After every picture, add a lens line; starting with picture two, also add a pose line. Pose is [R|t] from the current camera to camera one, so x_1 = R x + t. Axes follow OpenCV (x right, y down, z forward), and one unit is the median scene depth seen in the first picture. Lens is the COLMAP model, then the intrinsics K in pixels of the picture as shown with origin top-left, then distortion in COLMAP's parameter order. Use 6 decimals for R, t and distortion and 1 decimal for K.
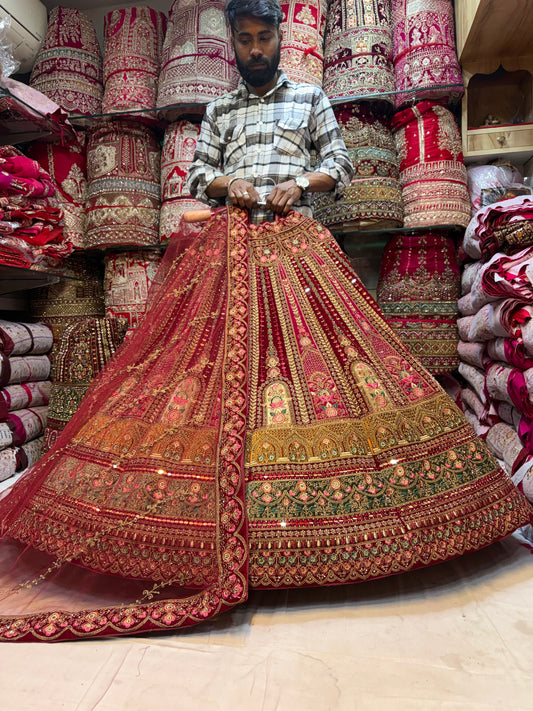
lens RADIAL K [[527.0, 0, 262.3], [0, 527.0, 355.9], [0, 0, 1]] dist [0.029217, -0.039783]
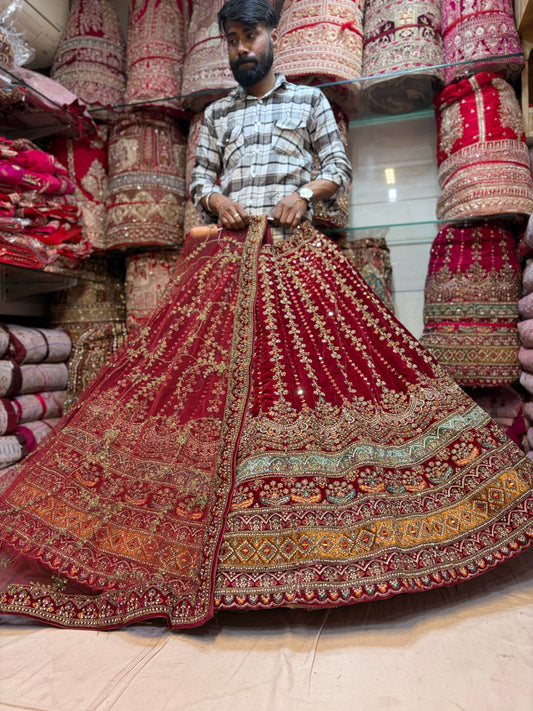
lens RADIAL K [[527.0, 0, 264.9], [0, 527.0, 358.3], [0, 0, 1]] dist [0.029217, -0.039783]
pose [[0.997143, 0.001292, -0.075531, 0.018908], [-0.002335, 0.999903, -0.013721, 0.002397], [0.075506, 0.013858, 0.997049, 0.100898]]
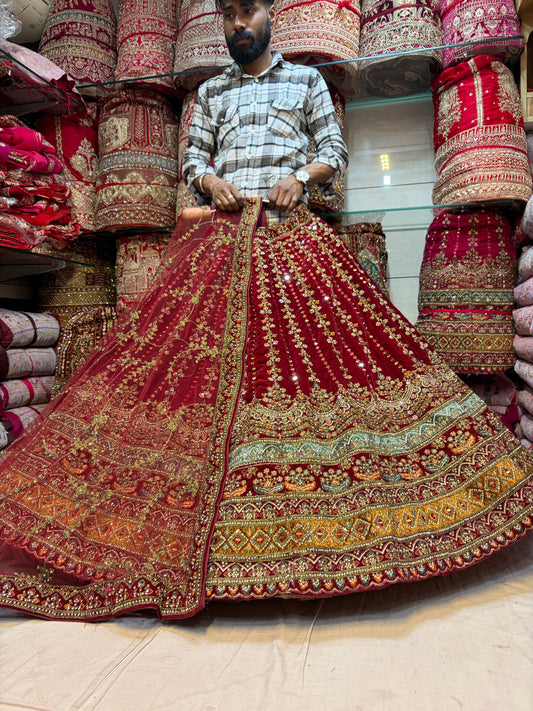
lens RADIAL K [[527.0, 0, 270.1], [0, 527.0, 355.9], [0, 0, 1]] dist [0.029217, -0.039783]
pose [[0.998677, 0.009789, -0.050482, 0.015778], [-0.009527, 0.999940, 0.005426, 0.004607], [0.050532, -0.004937, 0.998710, 0.114690]]
